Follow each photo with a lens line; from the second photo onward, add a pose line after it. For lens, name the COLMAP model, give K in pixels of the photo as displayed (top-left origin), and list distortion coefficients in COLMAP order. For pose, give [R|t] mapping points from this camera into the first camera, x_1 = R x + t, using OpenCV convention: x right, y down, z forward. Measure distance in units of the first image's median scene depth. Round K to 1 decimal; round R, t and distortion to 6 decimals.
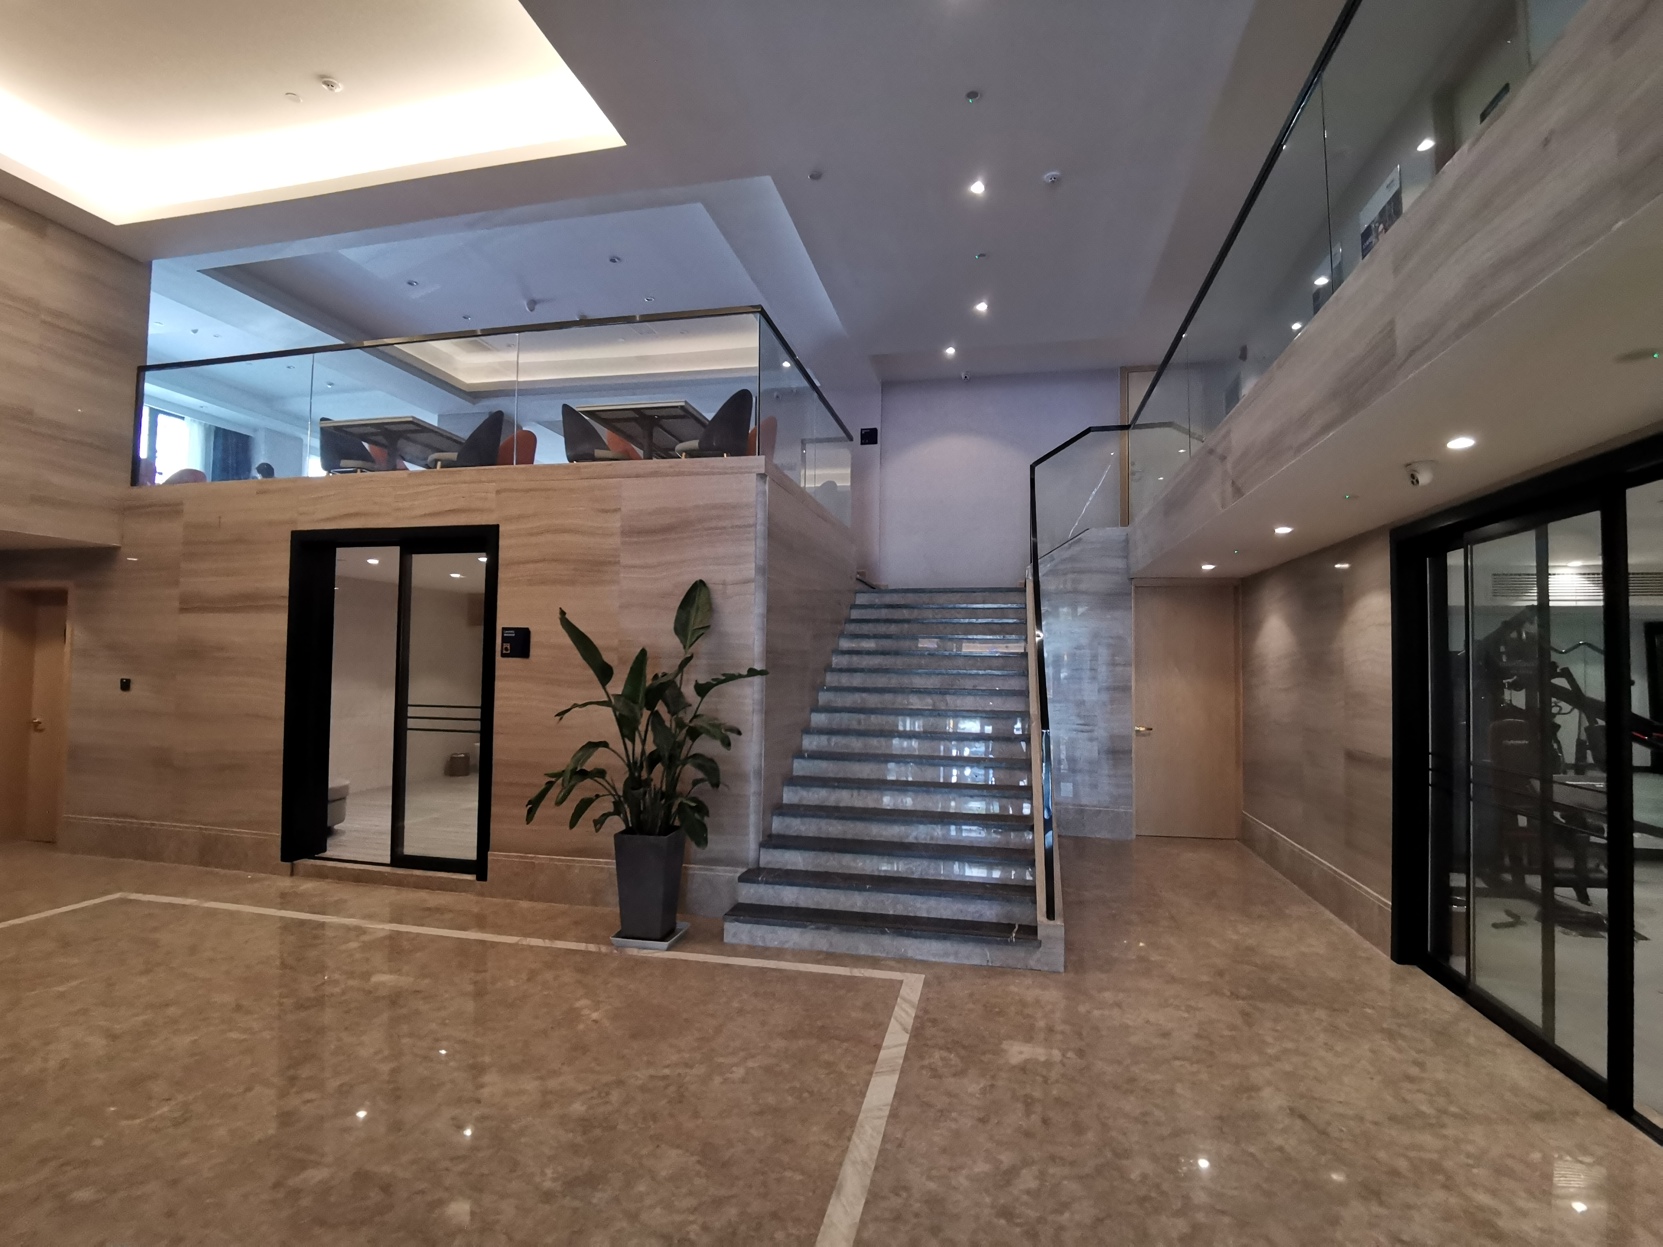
lens RADIAL K [[832.4, 0, 829.7], [0, 832.4, 630.6], [0, 0, 1]] dist [-0.064695, 0.023369]
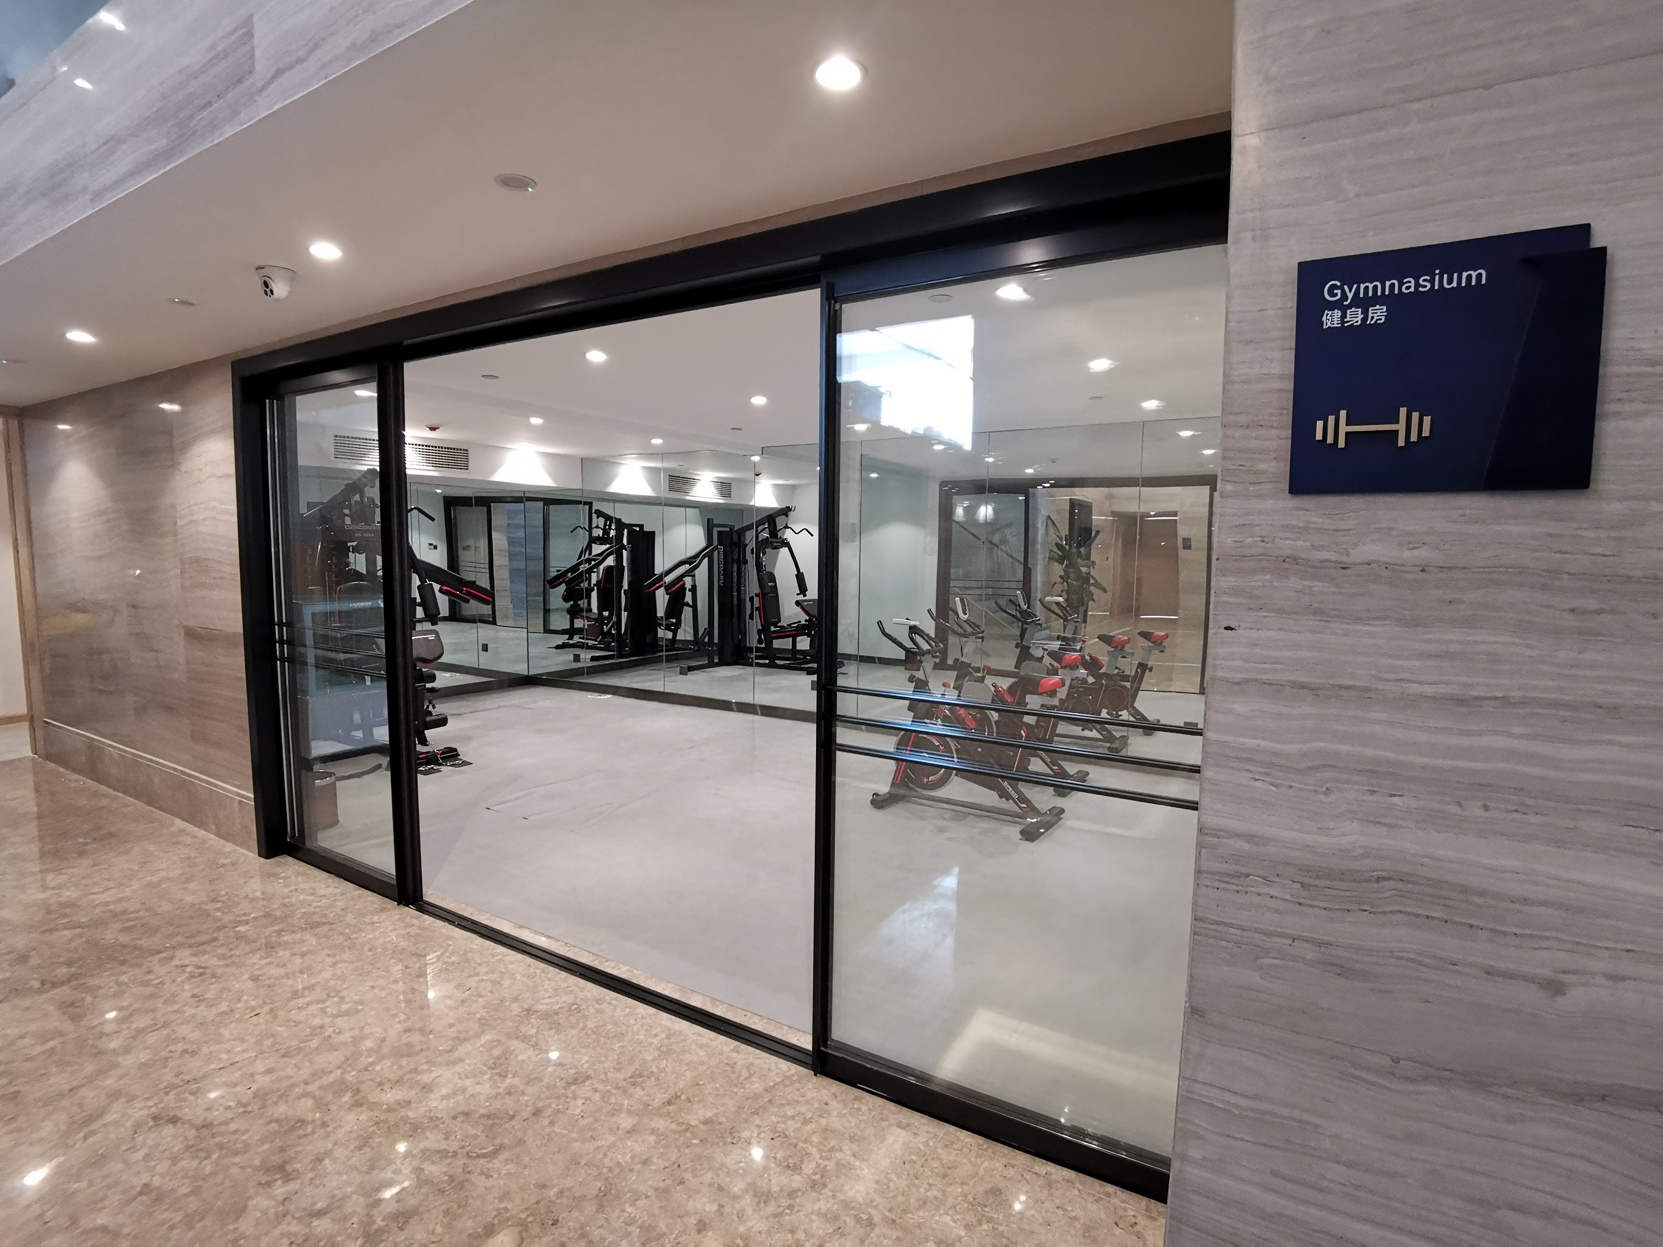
lens RADIAL K [[832.4, 0, 829.7], [0, 832.4, 630.6], [0, 0, 1]] dist [-0.064695, 0.023369]
pose [[0.320697, -0.103997, 0.941455, 0.082697], [-0.047668, 0.990922, 0.125700, 0.018071], [-0.945982, -0.085189, 0.312829, 0.141405]]
